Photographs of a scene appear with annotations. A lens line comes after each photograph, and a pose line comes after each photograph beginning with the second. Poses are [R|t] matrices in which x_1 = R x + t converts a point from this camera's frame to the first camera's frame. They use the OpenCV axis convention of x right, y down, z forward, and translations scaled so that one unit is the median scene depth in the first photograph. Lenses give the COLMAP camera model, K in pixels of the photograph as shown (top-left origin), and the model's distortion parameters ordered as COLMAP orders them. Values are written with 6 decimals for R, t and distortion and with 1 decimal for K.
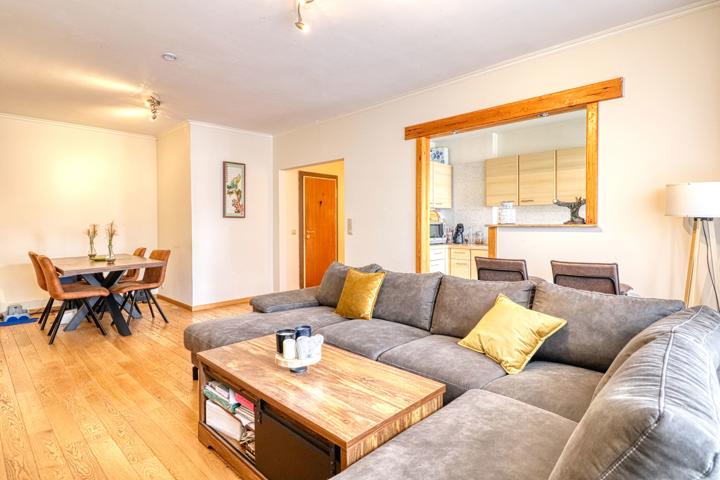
lens RADIAL K [[375.1, 0, 360.5], [0, 375.1, 226.2], [0, 0, 1]] dist [-0.002858, -0.000281]
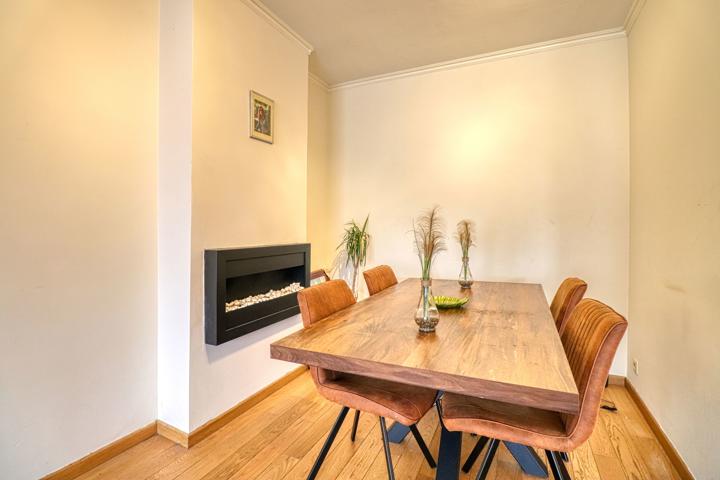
lens RADIAL K [[332.8, 0, 361.7], [0, 332.8, 227.8], [0, 0, 1]] dist [0.001561, -0.012677]
pose [[0.314905, 0.007138, -0.949096, -0.395903], [-0.008036, 0.999956, 0.004854, 0.003149], [0.949089, 0.006098, 0.314948, 0.844093]]
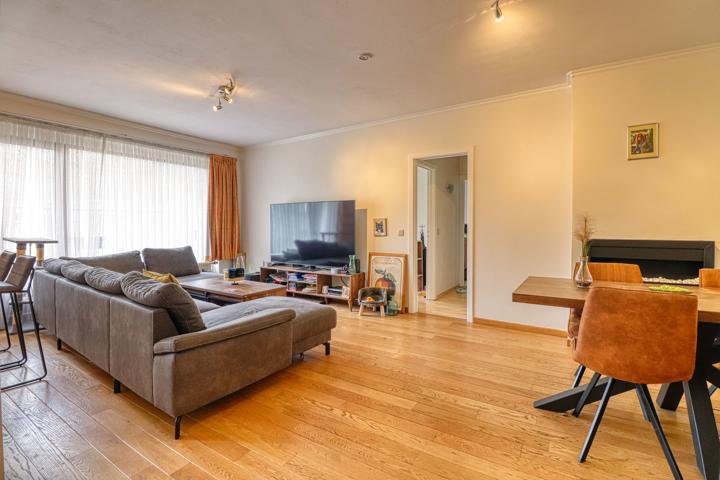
lens RADIAL K [[332.8, 0, 361.7], [0, 332.8, 227.8], [0, 0, 1]] dist [0.001561, -0.012677]
pose [[-0.978520, 0.007167, -0.206028, -0.234661], [0.004448, 0.999897, 0.013659, -0.000240], [0.206105, 0.012449, -0.978451, 1.417465]]
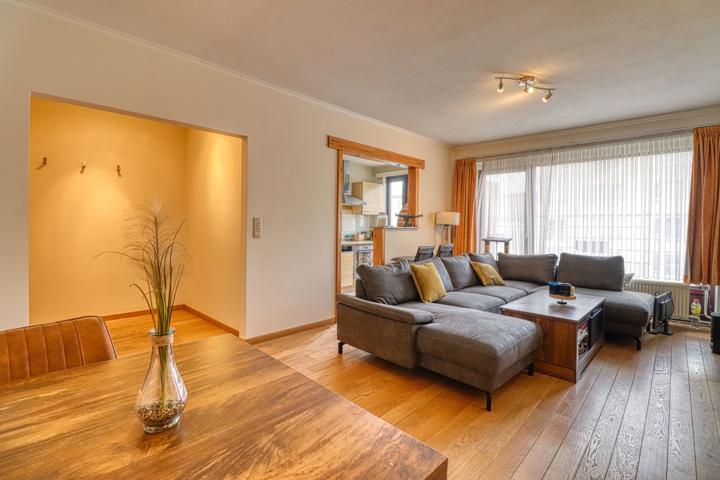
lens RADIAL K [[332.8, 0, 361.7], [0, 332.8, 227.8], [0, 0, 1]] dist [0.001561, -0.012677]
pose [[-0.004296, -0.002494, 0.999988, -0.830548], [-0.007644, 0.999968, 0.002462, -0.001367], [-0.999962, -0.007633, -0.004315, 0.899617]]
